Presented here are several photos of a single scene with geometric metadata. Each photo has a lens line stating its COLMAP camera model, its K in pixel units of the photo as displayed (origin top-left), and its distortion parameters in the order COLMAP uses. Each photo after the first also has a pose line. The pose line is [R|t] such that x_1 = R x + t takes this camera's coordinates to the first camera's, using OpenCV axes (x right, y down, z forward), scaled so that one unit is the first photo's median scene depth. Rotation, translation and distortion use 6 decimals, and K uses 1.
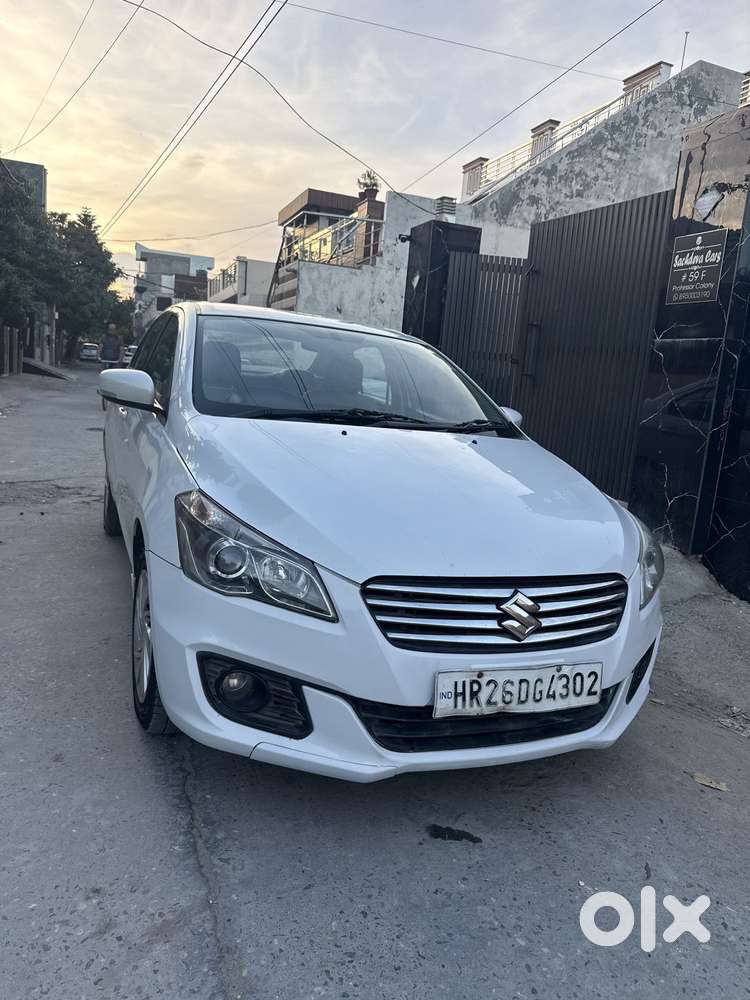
lens RADIAL K [[699.5, 0, 380.4], [0, 699.5, 506.9], [0, 0, 1]] dist [0.045355, -0.061941]
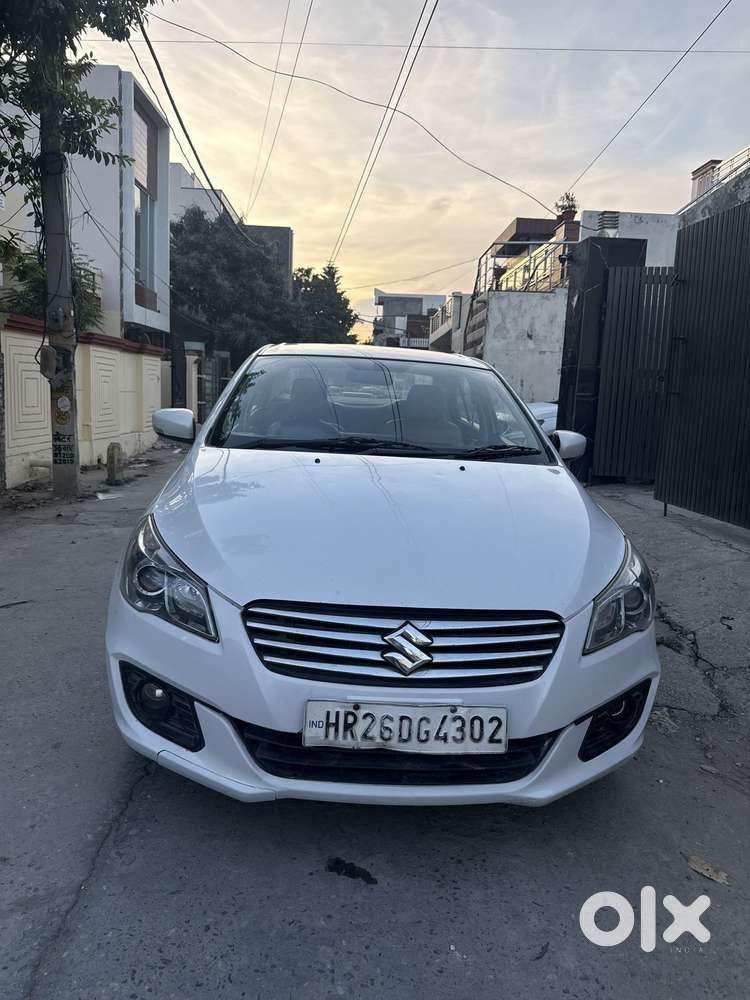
lens RADIAL K [[699.5, 0, 376.1], [0, 699.5, 513.1], [0, 0, 1]] dist [0.045355, -0.061941]
pose [[0.943574, 0.008684, -0.331047, 0.422153], [-0.019693, 0.999358, -0.029918, -0.000189], [0.330575, 0.034749, 0.943140, 0.072452]]
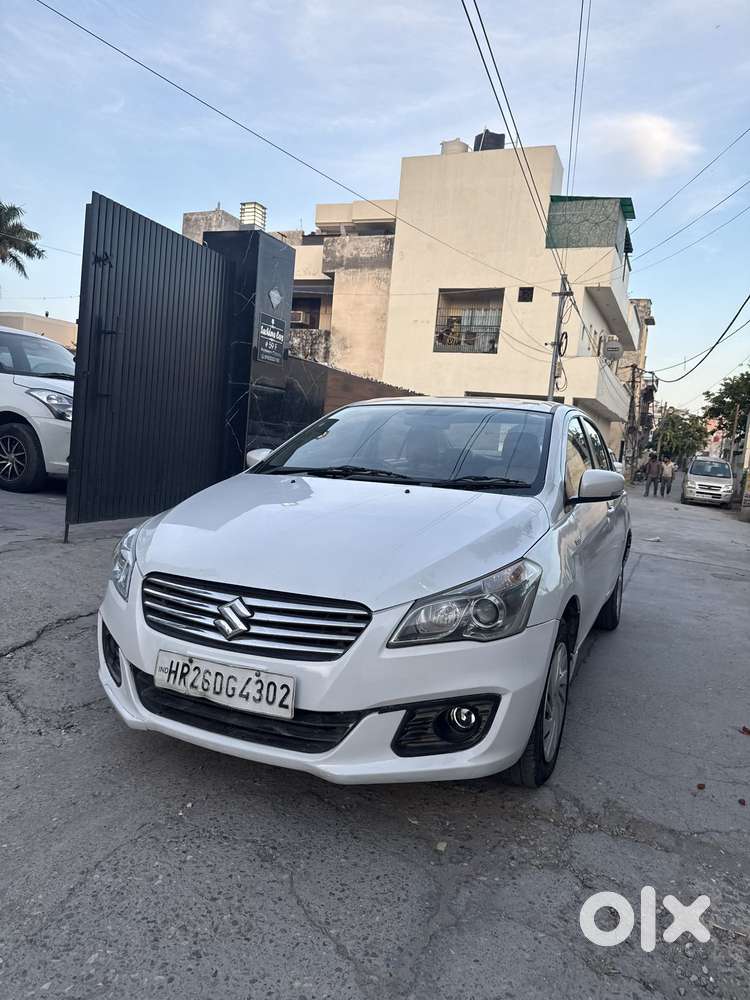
lens RADIAL K [[699.5, 0, 373.0], [0, 699.5, 472.0], [0, 0, 1]] dist [0.045355, -0.061941]
pose [[0.719273, -0.024572, -0.694293, 1.062478], [-0.112267, 0.982128, -0.151065, 0.058147], [0.685596, 0.186603, 0.703660, 0.257335]]
